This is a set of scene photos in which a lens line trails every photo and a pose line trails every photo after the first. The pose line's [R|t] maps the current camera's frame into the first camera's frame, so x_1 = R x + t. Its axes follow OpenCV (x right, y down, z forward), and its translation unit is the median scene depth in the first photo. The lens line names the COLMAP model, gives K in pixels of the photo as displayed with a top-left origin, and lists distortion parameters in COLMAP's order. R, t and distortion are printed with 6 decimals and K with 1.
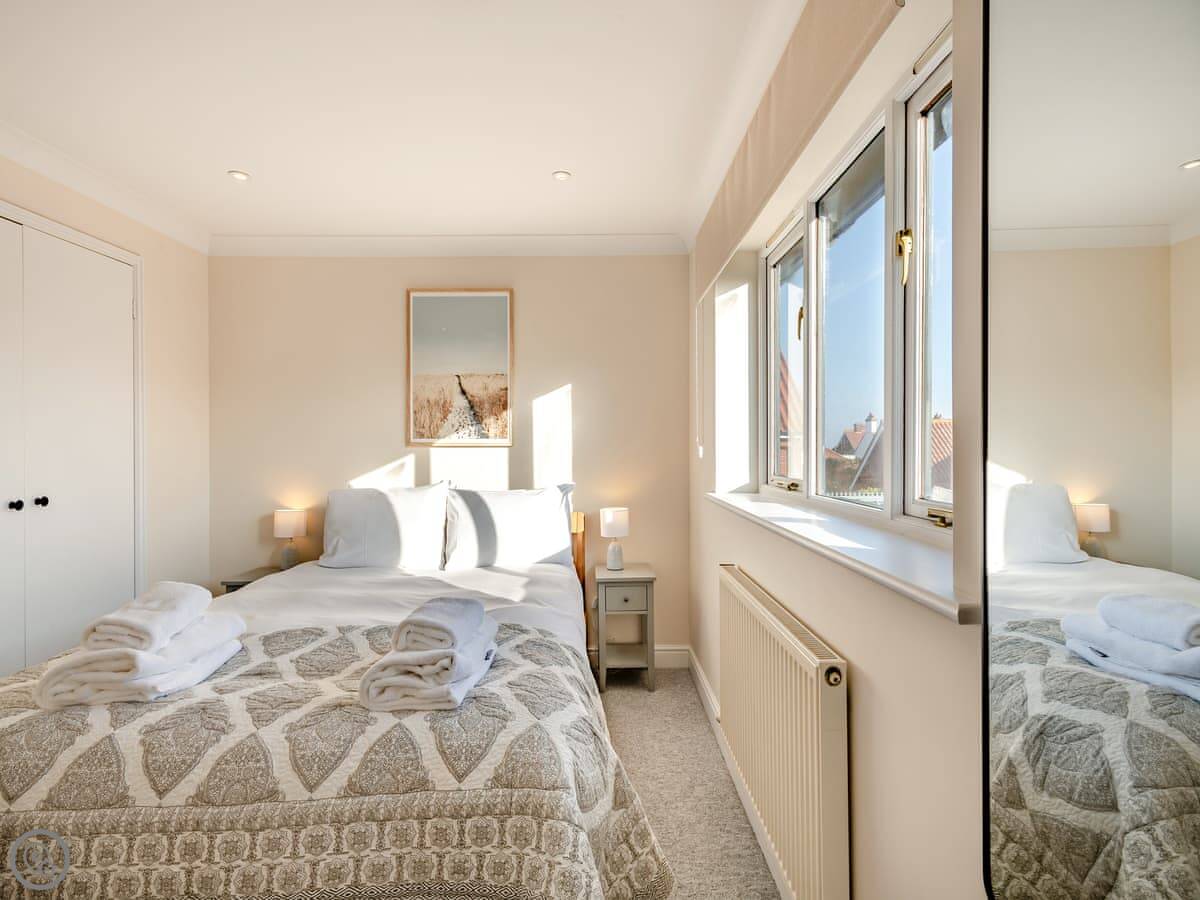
lens RADIAL K [[572.8, 0, 594.4], [0, 572.8, 447.9], [0, 0, 1]] dist [0.007770, -0.000375]
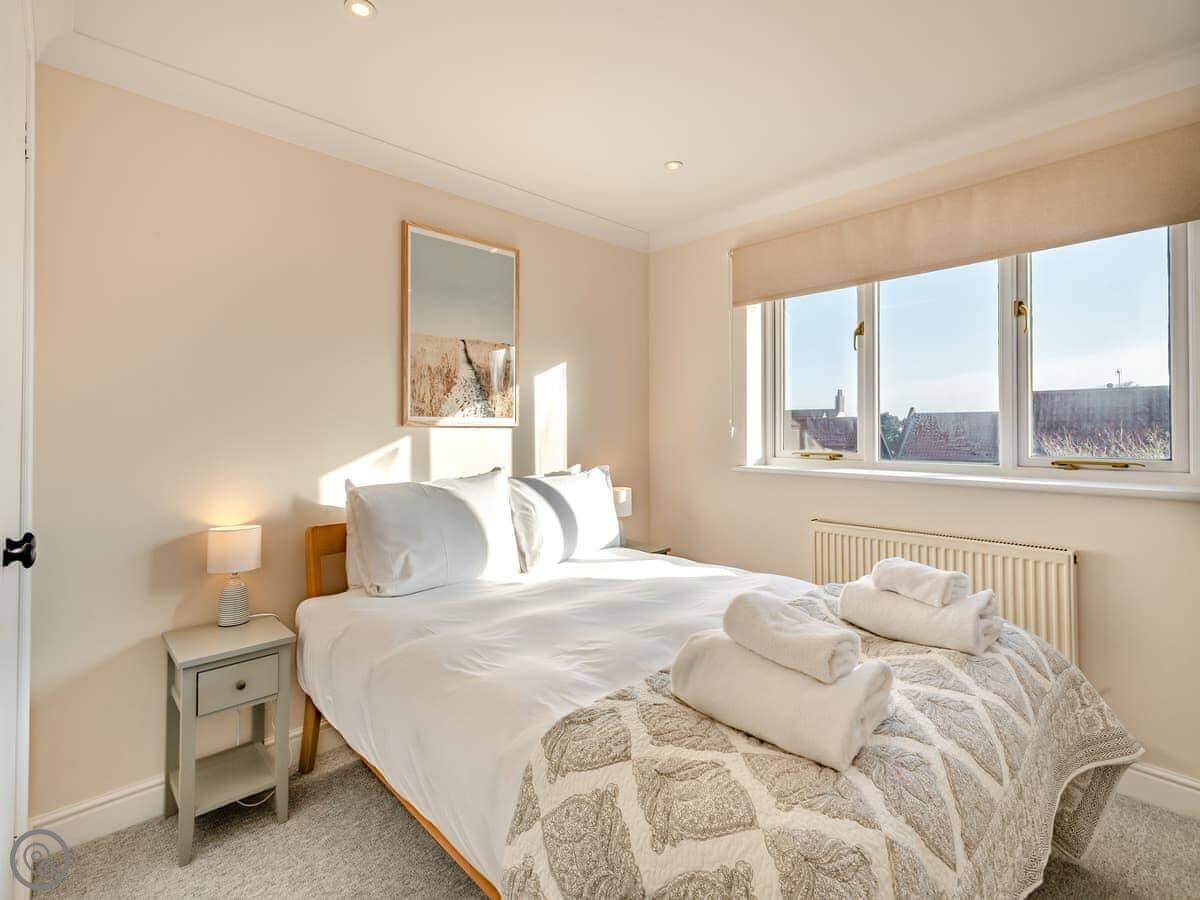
lens RADIAL K [[572.8, 0, 600.1], [0, 572.8, 417.5], [0, 0, 1]] dist [0.007770, -0.000375]
pose [[0.703600, 0.014259, 0.710454, -0.684015], [-0.004341, 0.999866, -0.015769, -0.003311], [-0.710583, 0.008011, 0.703567, 0.282042]]
